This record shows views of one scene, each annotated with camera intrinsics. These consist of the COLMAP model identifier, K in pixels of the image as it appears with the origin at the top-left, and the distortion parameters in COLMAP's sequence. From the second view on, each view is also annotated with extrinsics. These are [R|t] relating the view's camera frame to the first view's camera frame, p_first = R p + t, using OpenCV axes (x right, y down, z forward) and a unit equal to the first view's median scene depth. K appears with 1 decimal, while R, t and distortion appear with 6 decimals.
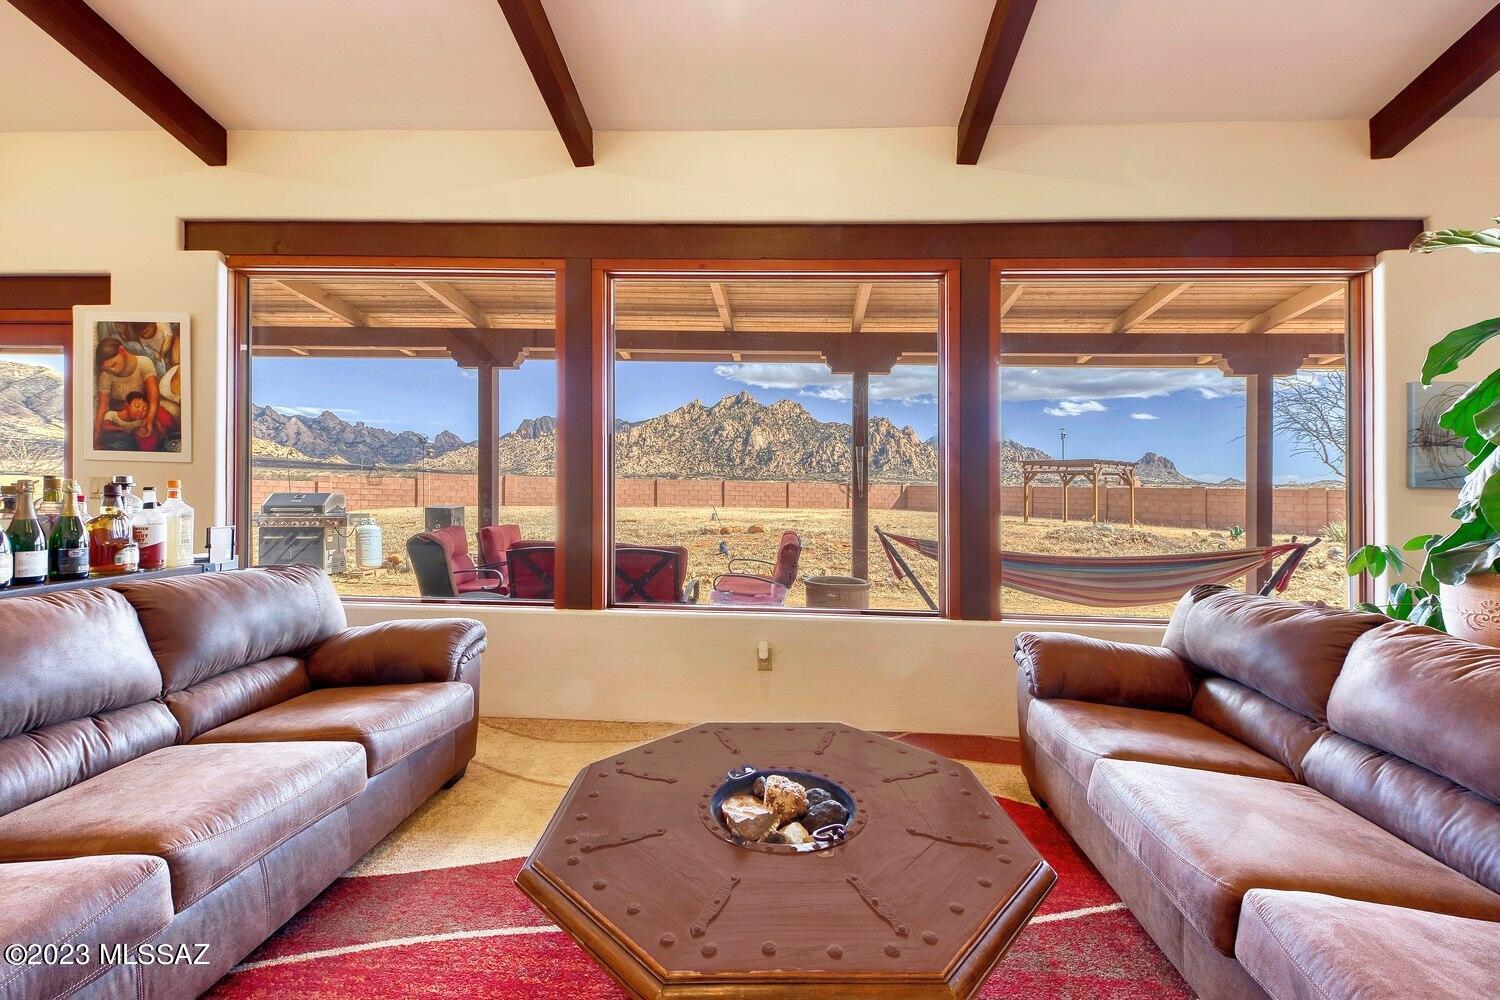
lens RADIAL K [[616.7, 0, 757.8], [0, 616.7, 494.1], [0, 0, 1]] dist [0.001405, -0.000129]
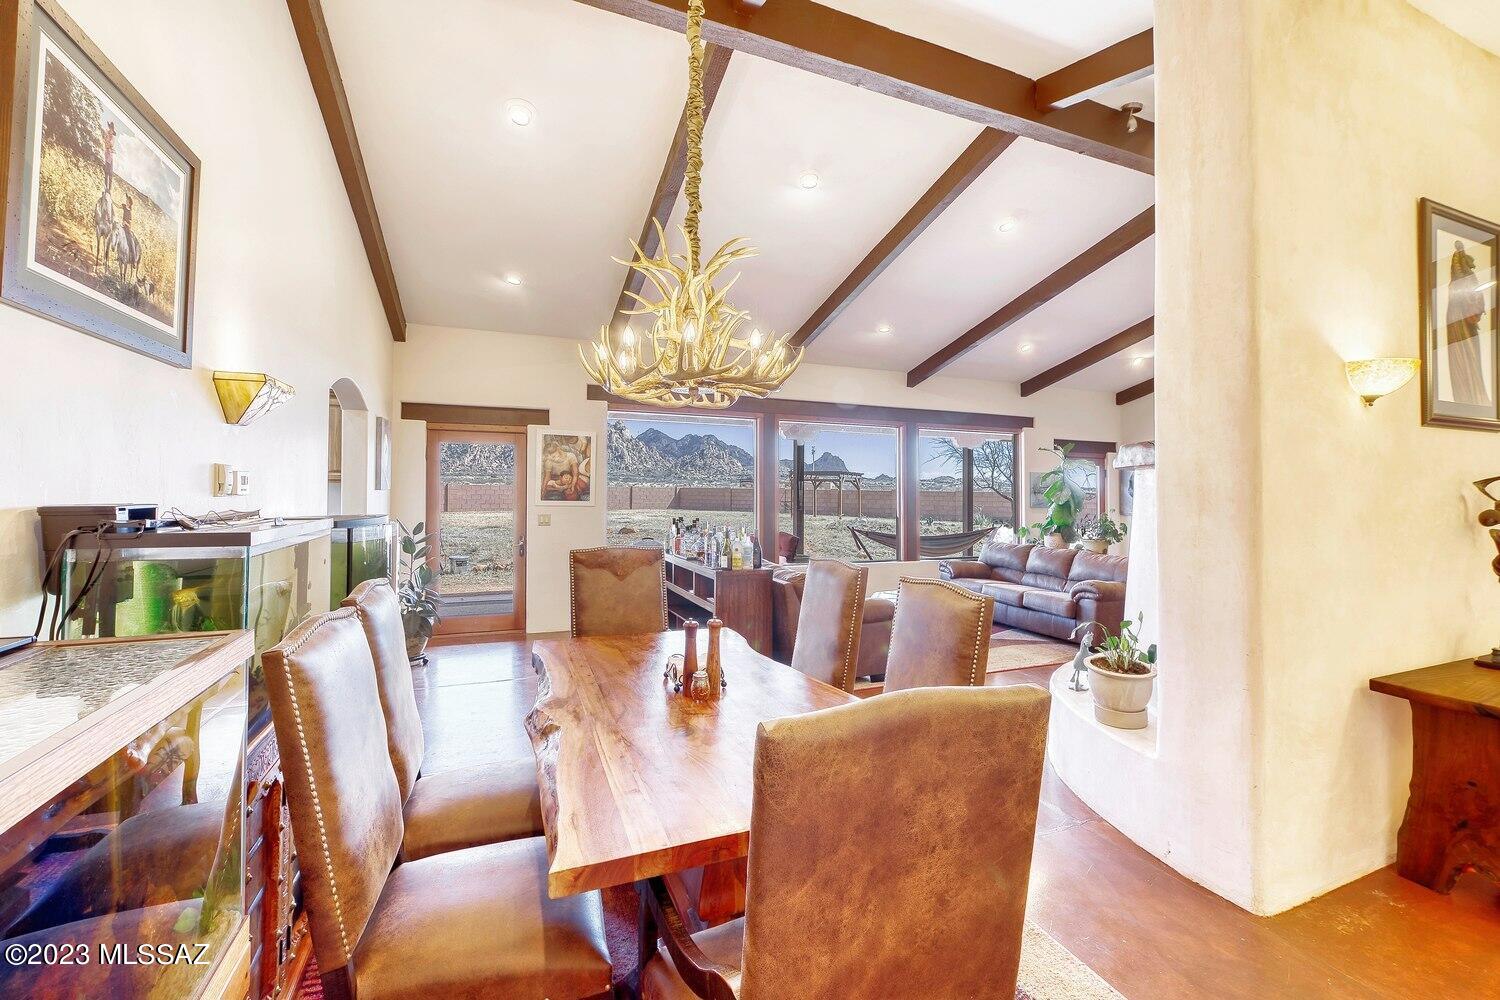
lens RADIAL K [[616.7, 0, 757.8], [0, 616.7, 494.1], [0, 0, 1]] dist [0.001405, -0.000129]
pose [[0.901380, -0.012553, 0.432848, -1.307018], [0.009904, 0.999916, 0.008372, -0.102183], [-0.432917, -0.003260, 0.901428, -1.024276]]
